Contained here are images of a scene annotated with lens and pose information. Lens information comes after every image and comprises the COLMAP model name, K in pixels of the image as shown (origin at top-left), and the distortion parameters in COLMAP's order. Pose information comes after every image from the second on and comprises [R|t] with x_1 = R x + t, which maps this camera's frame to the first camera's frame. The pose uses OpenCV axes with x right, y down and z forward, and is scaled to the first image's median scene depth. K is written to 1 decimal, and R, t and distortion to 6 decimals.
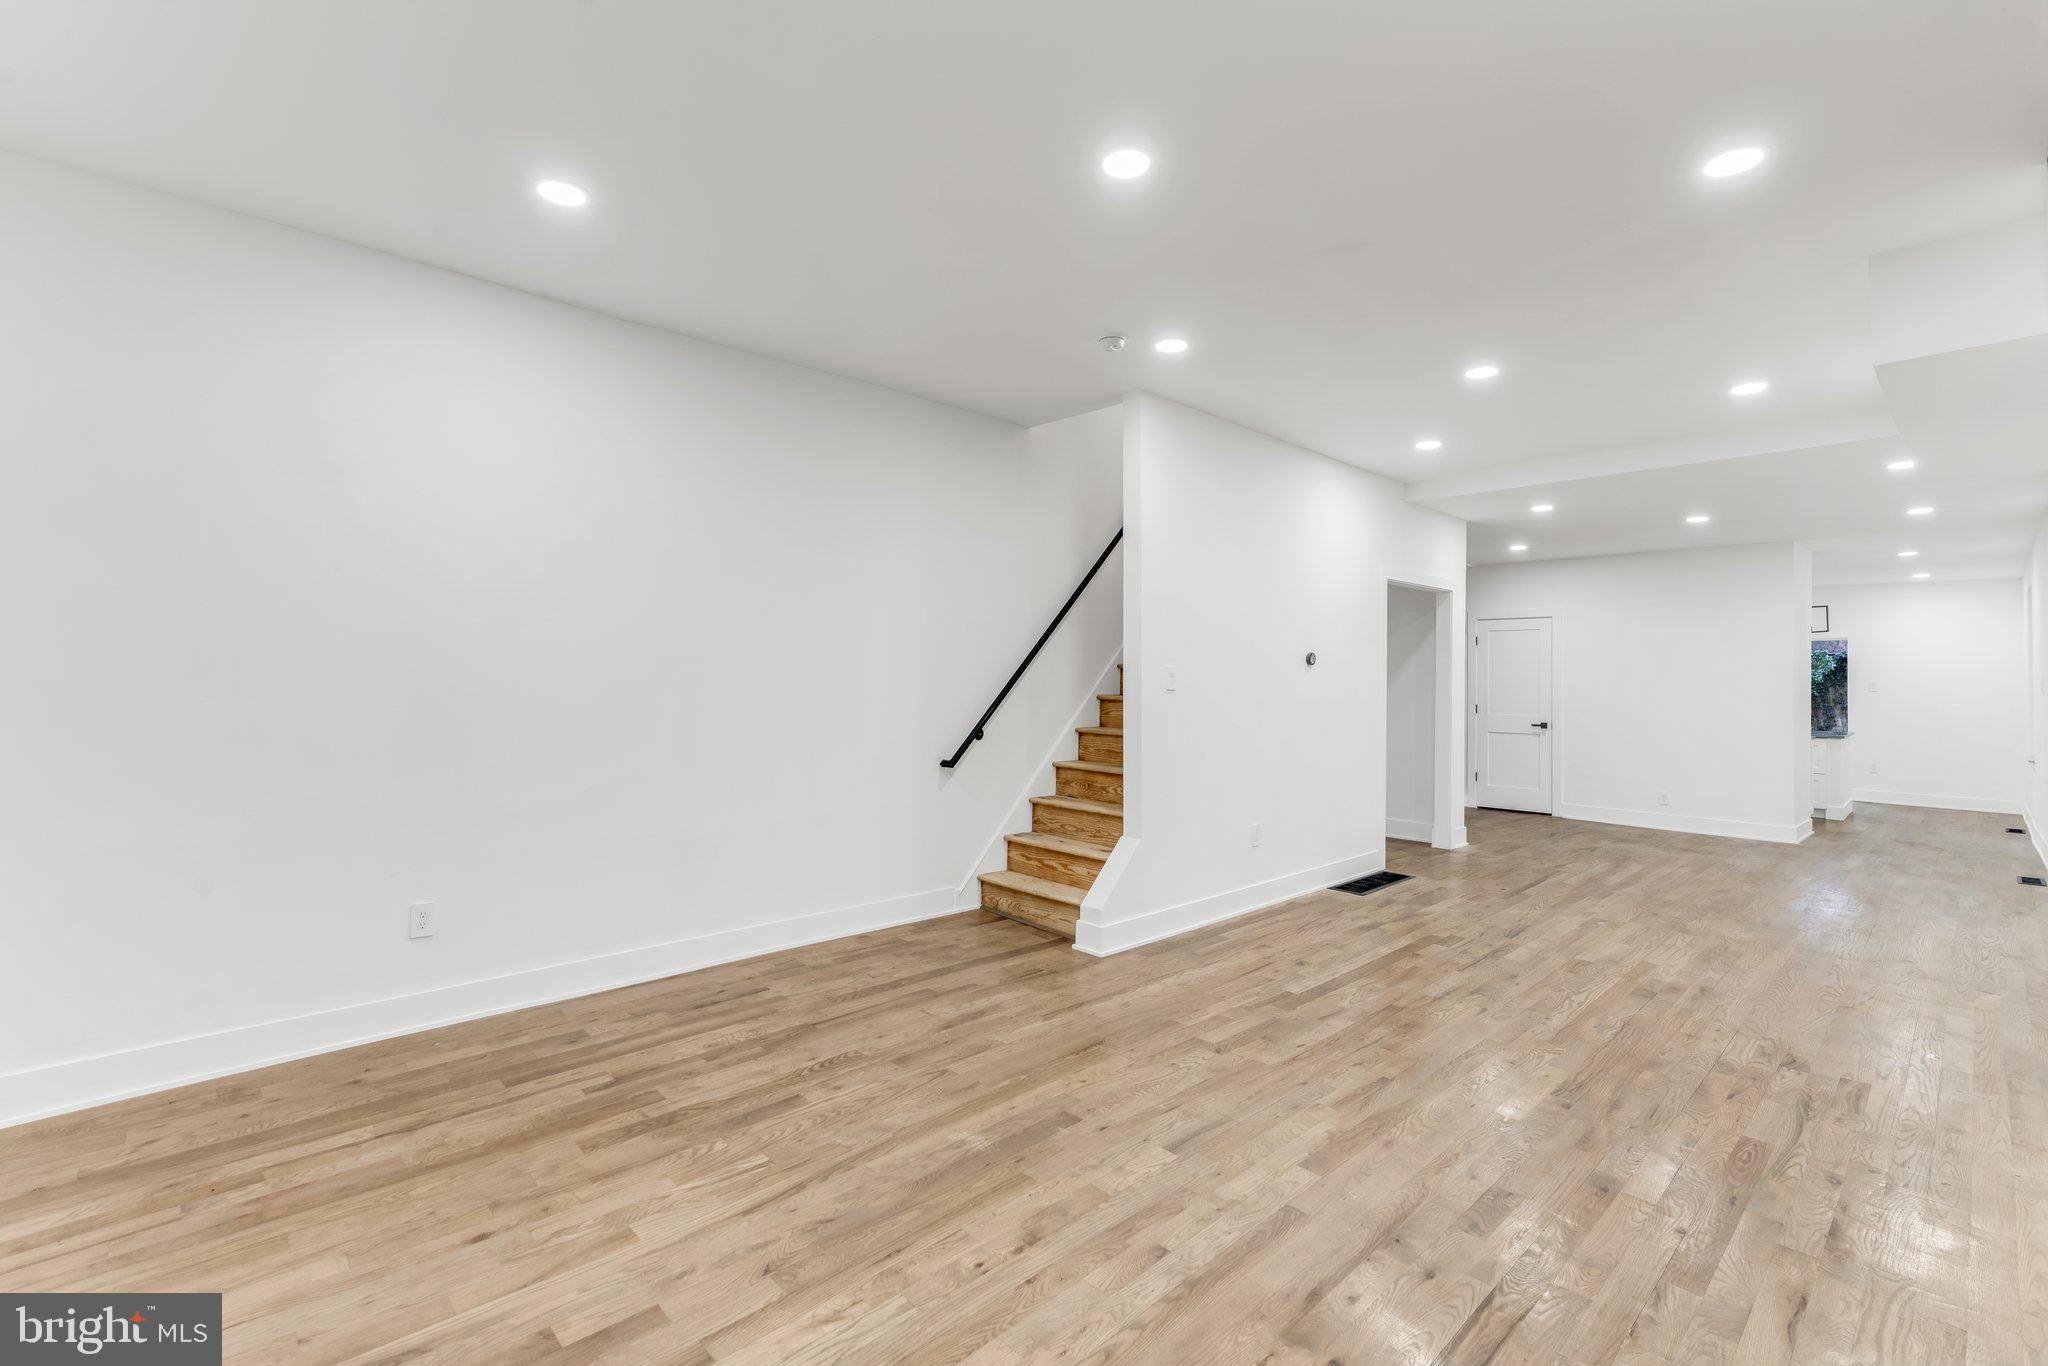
lens RADIAL K [[926.5, 0, 1021.9], [0, 926.5, 674.6], [0, 0, 1]] dist [-0.009730, 0.004521]
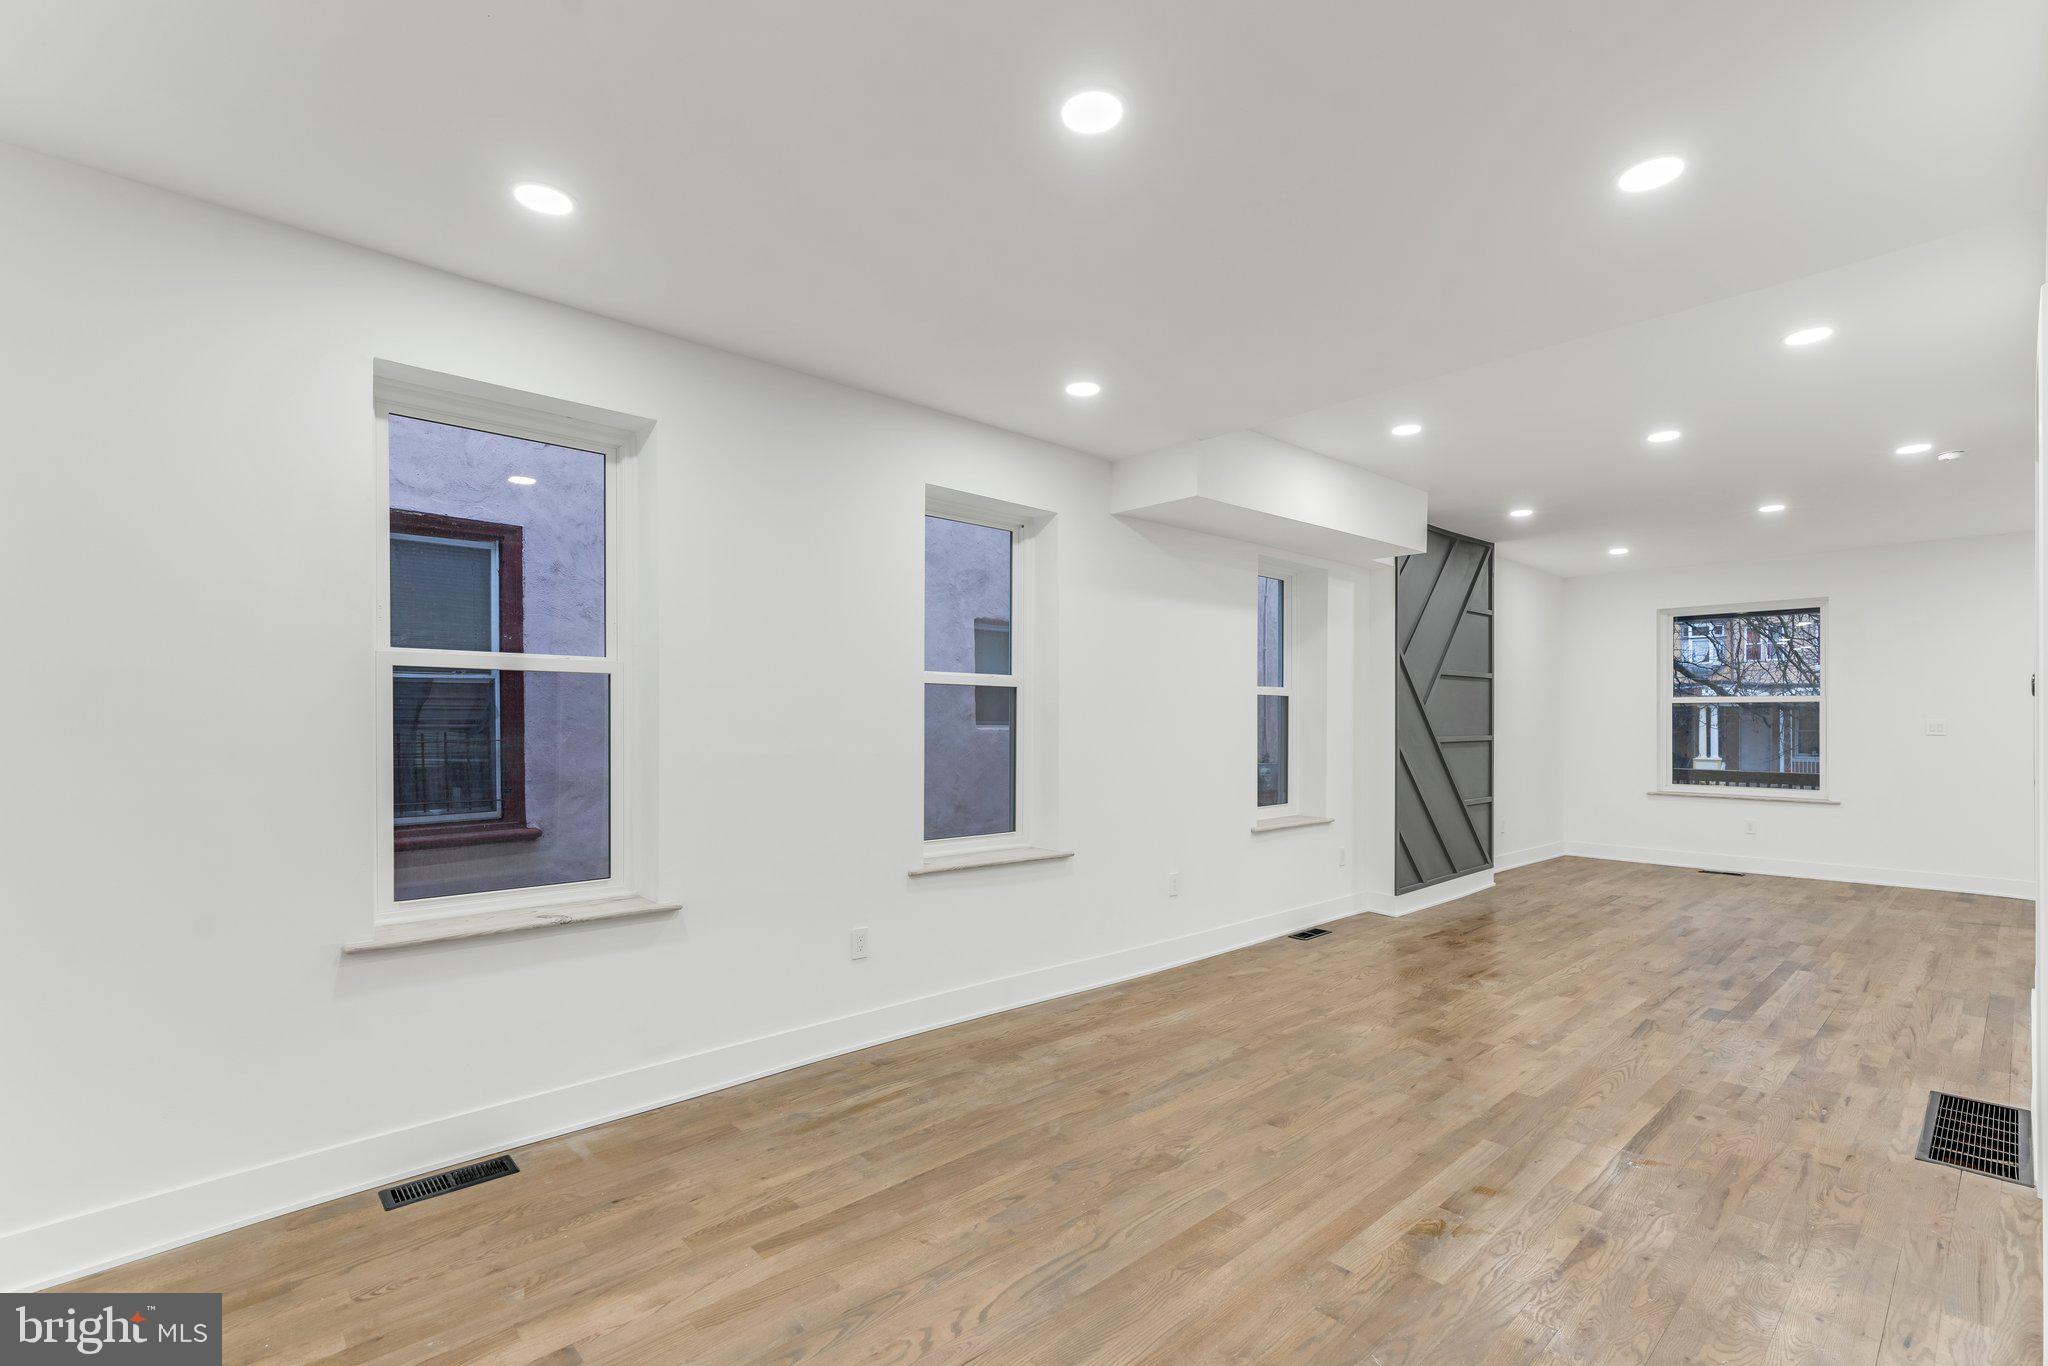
lens RADIAL K [[926.5, 0, 1047.1], [0, 926.5, 731.4], [0, 0, 1]] dist [-0.009730, 0.004521]
pose [[-0.999943, -0.009797, 0.004251, 1.203027], [-0.009725, 0.999812, 0.016802, 0.008672], [-0.004415, 0.016759, -0.999850, 2.056189]]
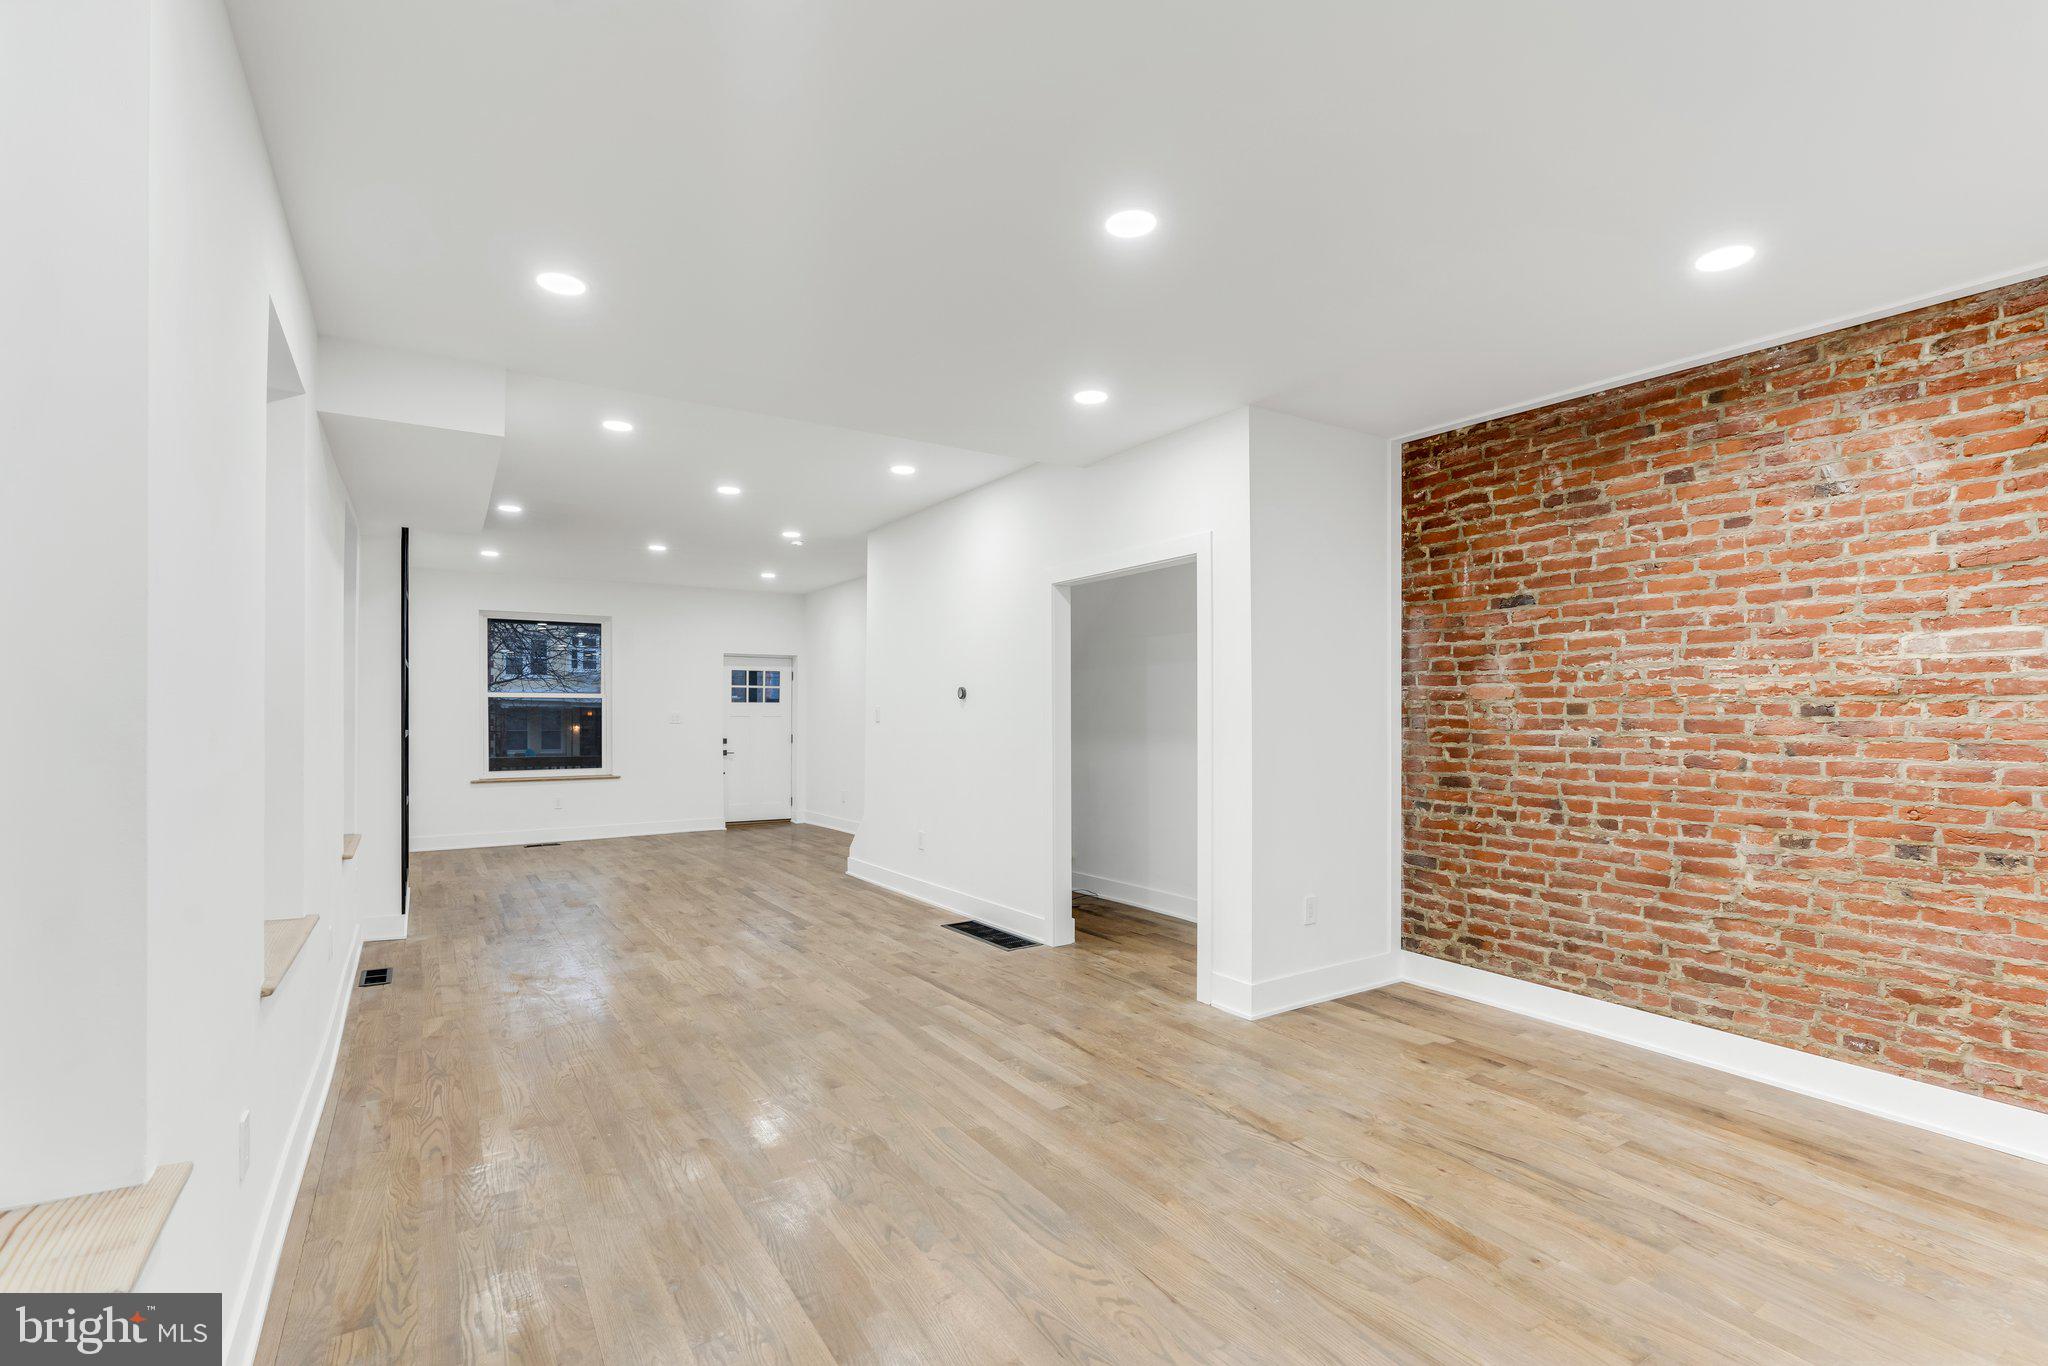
lens RADIAL K [[926.5, 0, 995.2], [0, 926.5, 718.0], [0, 0, 1]] dist [-0.009730, 0.004521]
pose [[-0.200779, -0.004567, -0.979626, 1.737736], [-0.001614, 0.999989, -0.004331, 0.023150], [0.979635, 0.000712, -0.200784, 1.635177]]
